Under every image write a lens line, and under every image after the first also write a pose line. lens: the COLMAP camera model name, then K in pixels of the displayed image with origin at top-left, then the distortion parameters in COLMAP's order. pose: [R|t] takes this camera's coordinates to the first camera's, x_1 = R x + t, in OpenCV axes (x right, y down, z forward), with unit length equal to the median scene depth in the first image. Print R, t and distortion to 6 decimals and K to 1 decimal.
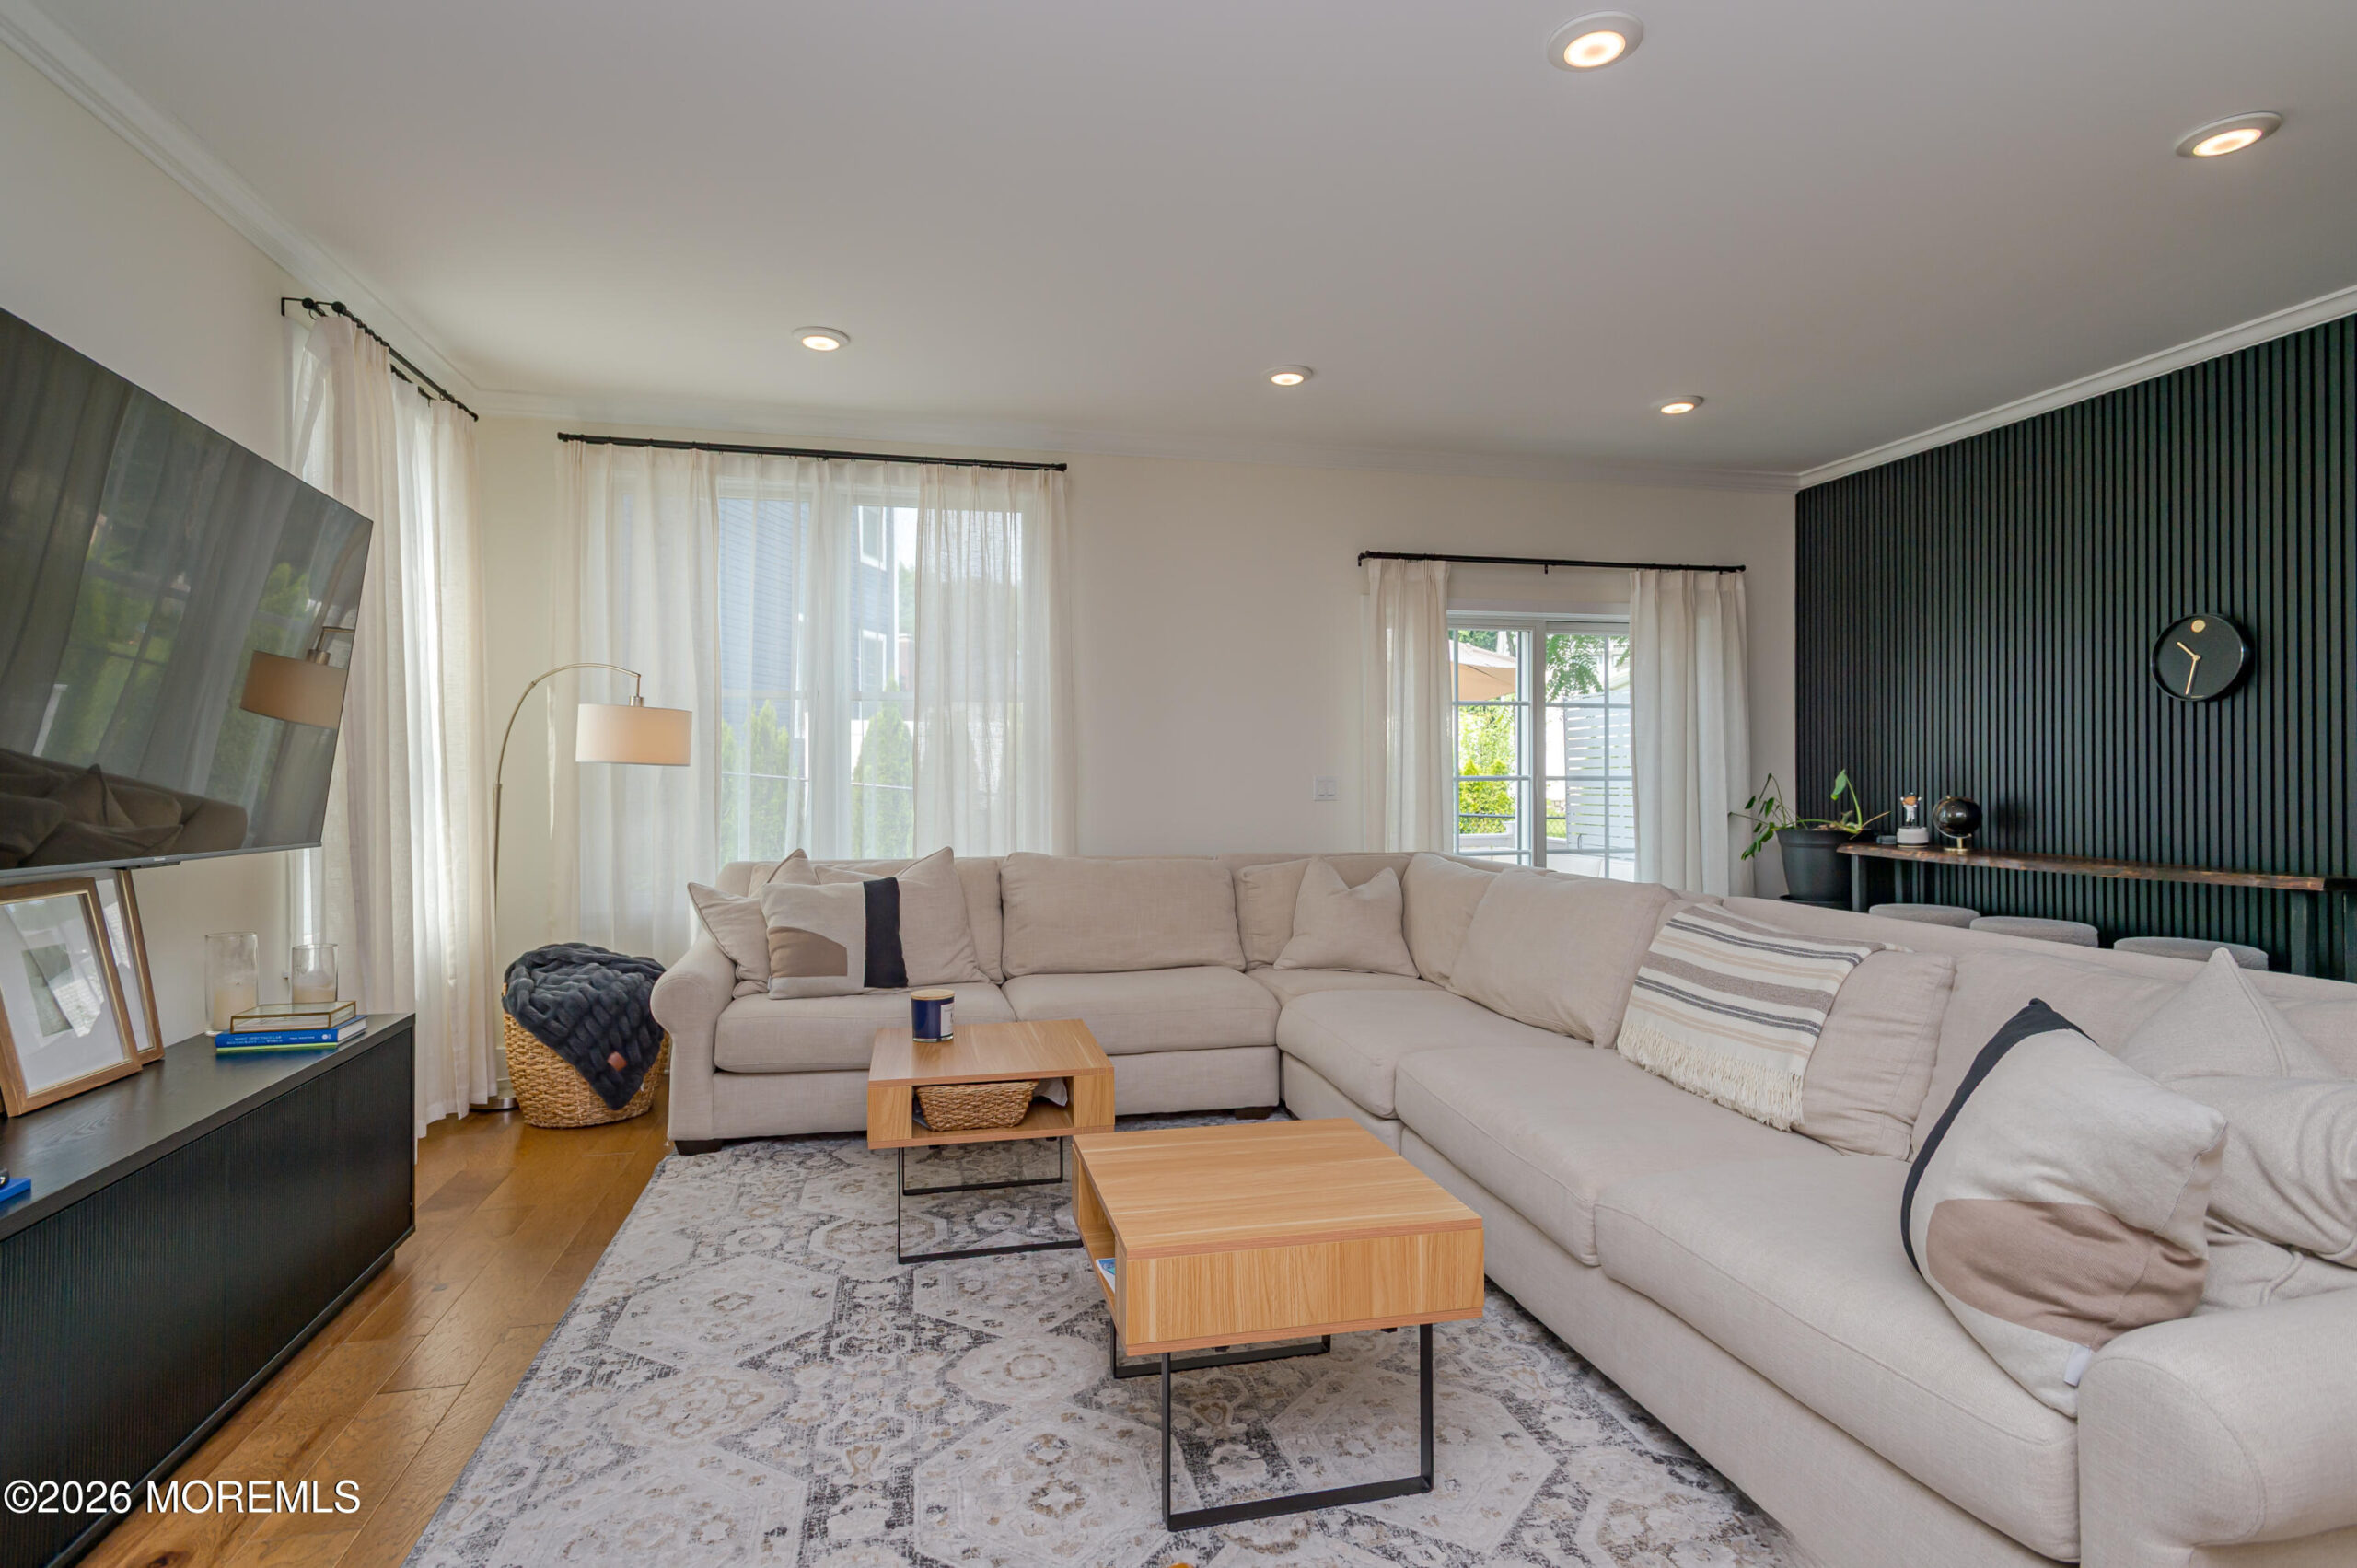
lens RADIAL K [[1183.3, 0, 1172.5], [0, 1183.3, 776.8], [0, 0, 1]] dist [0.012865, 0.000053]
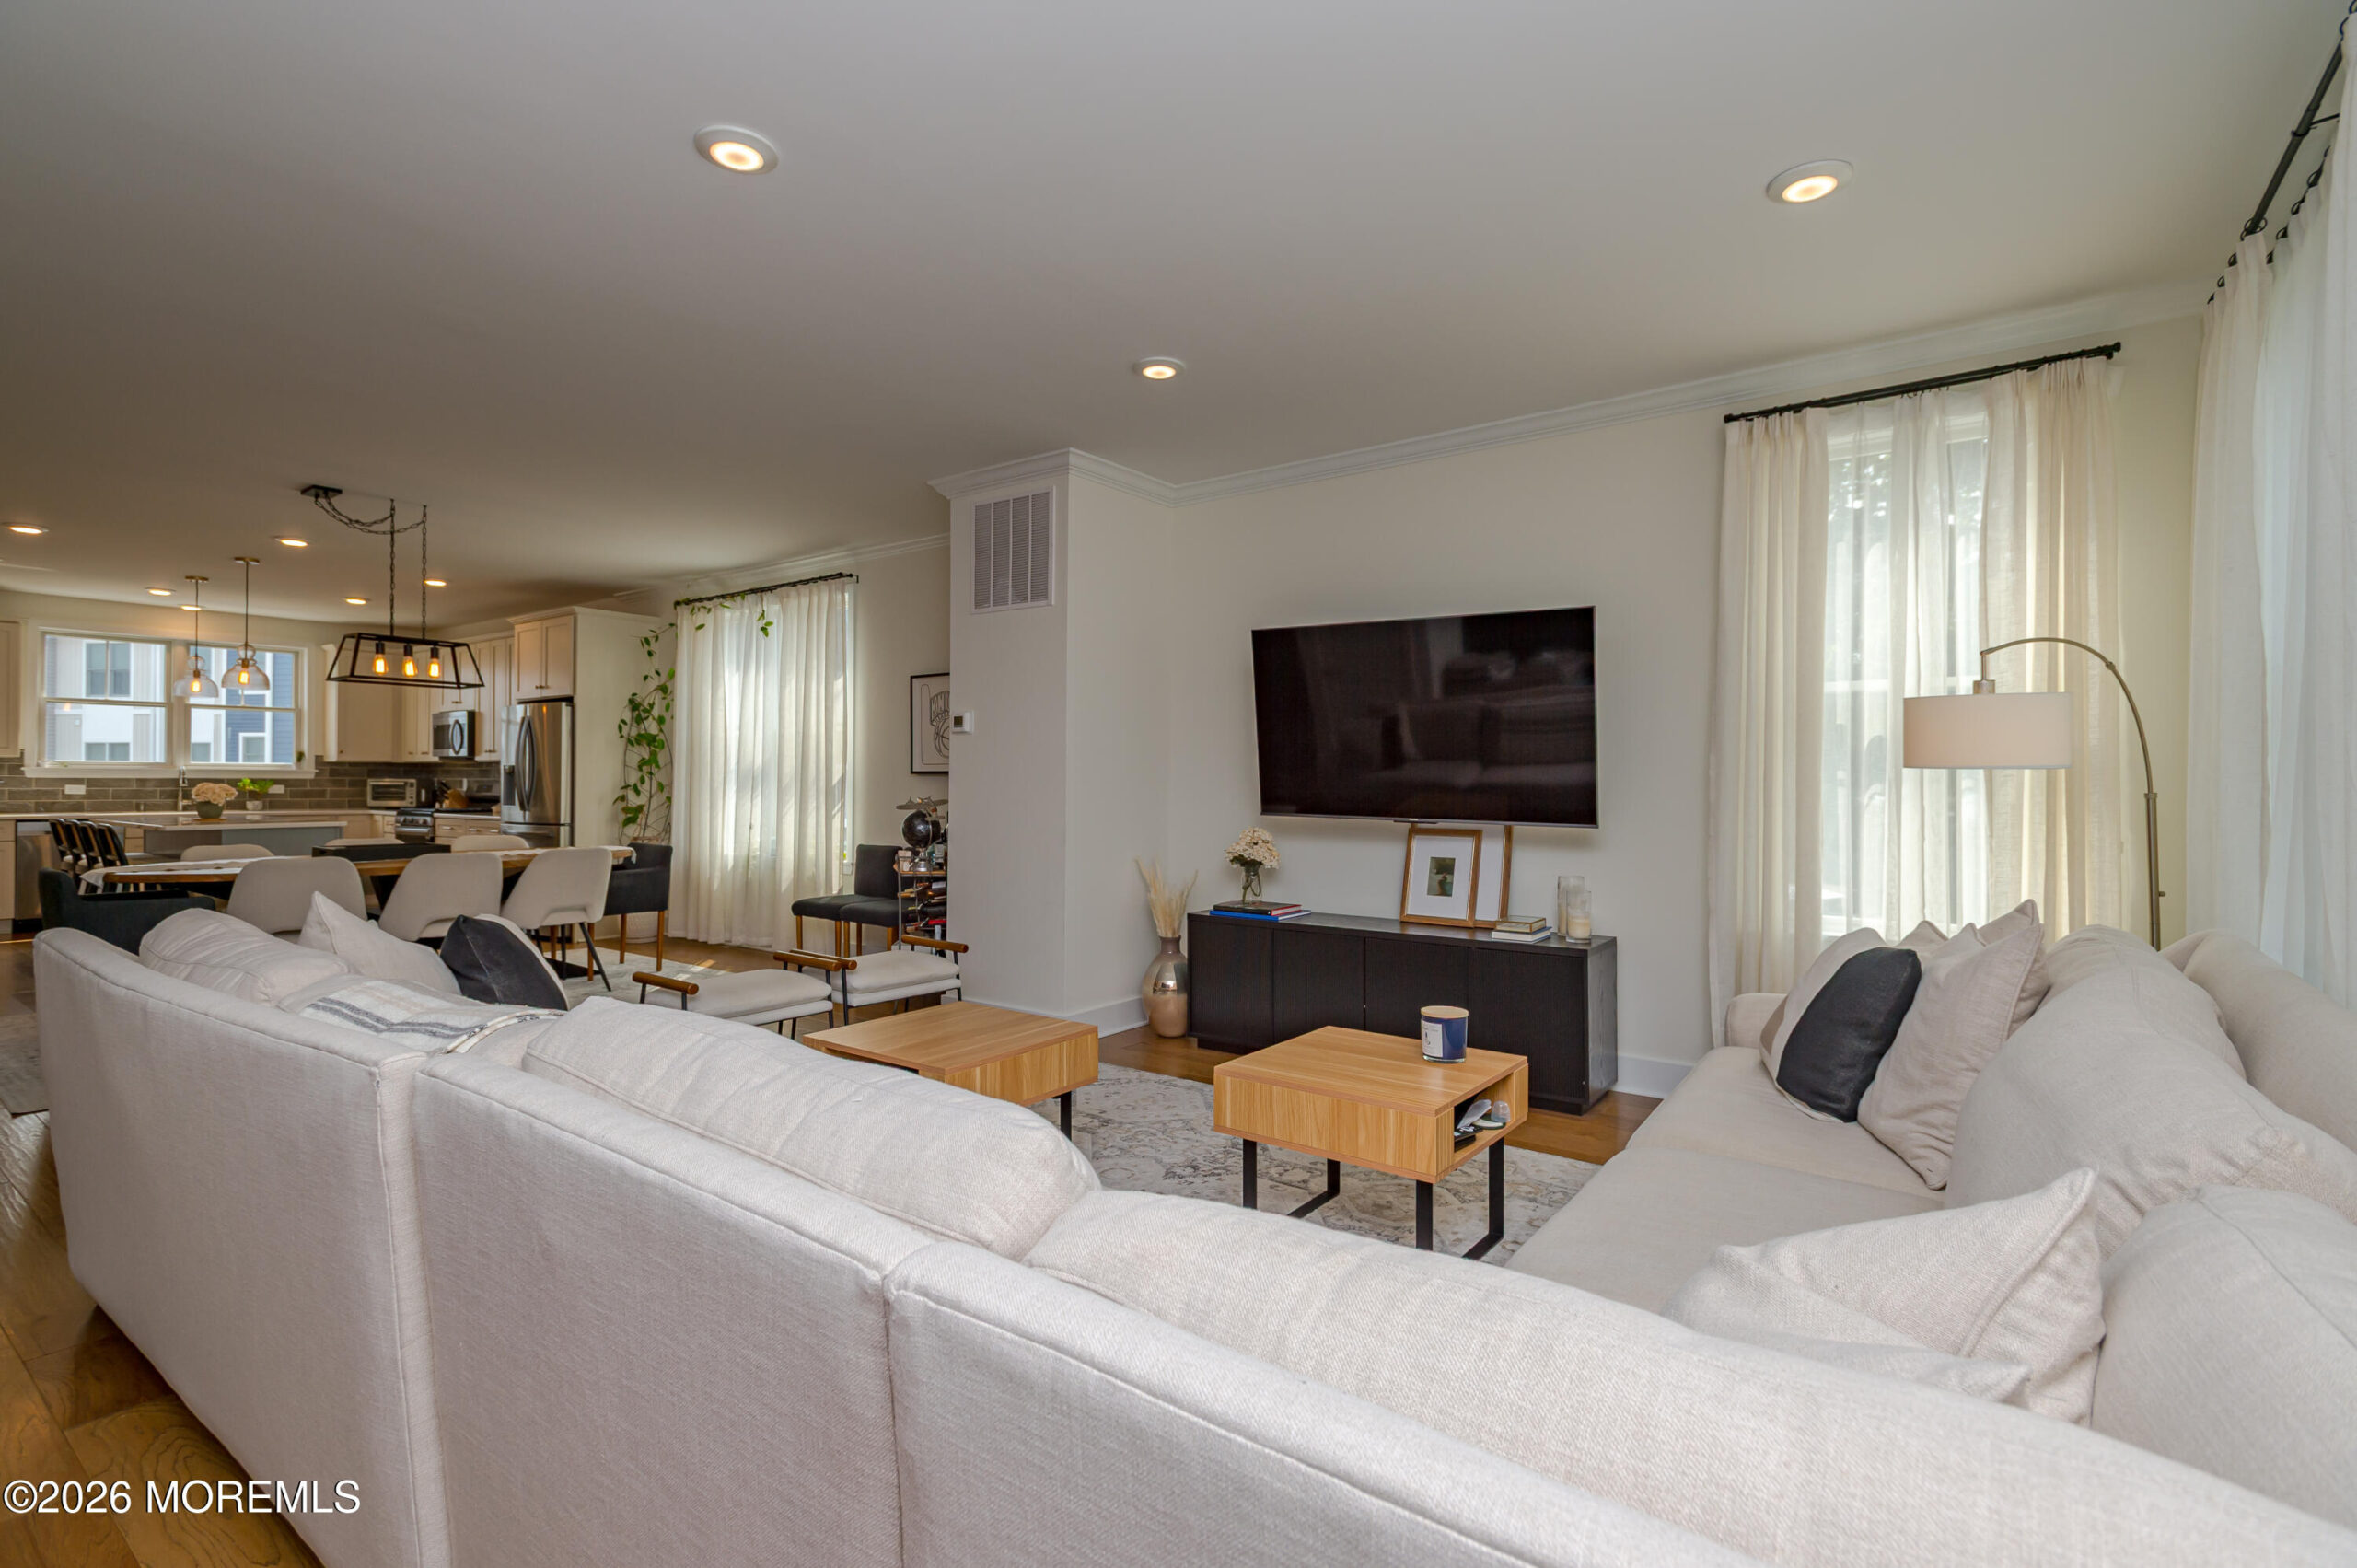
lens RADIAL K [[1090.9, 0, 1173.0], [0, 1090.9, 774.5], [0, 0, 1]] dist [0.016032, -0.003481]
pose [[-0.758342, -0.007954, -0.651808, 0.445321], [-0.005344, 0.999968, -0.005985, 0.000475], [0.651835, -0.001055, -0.758360, 1.275069]]
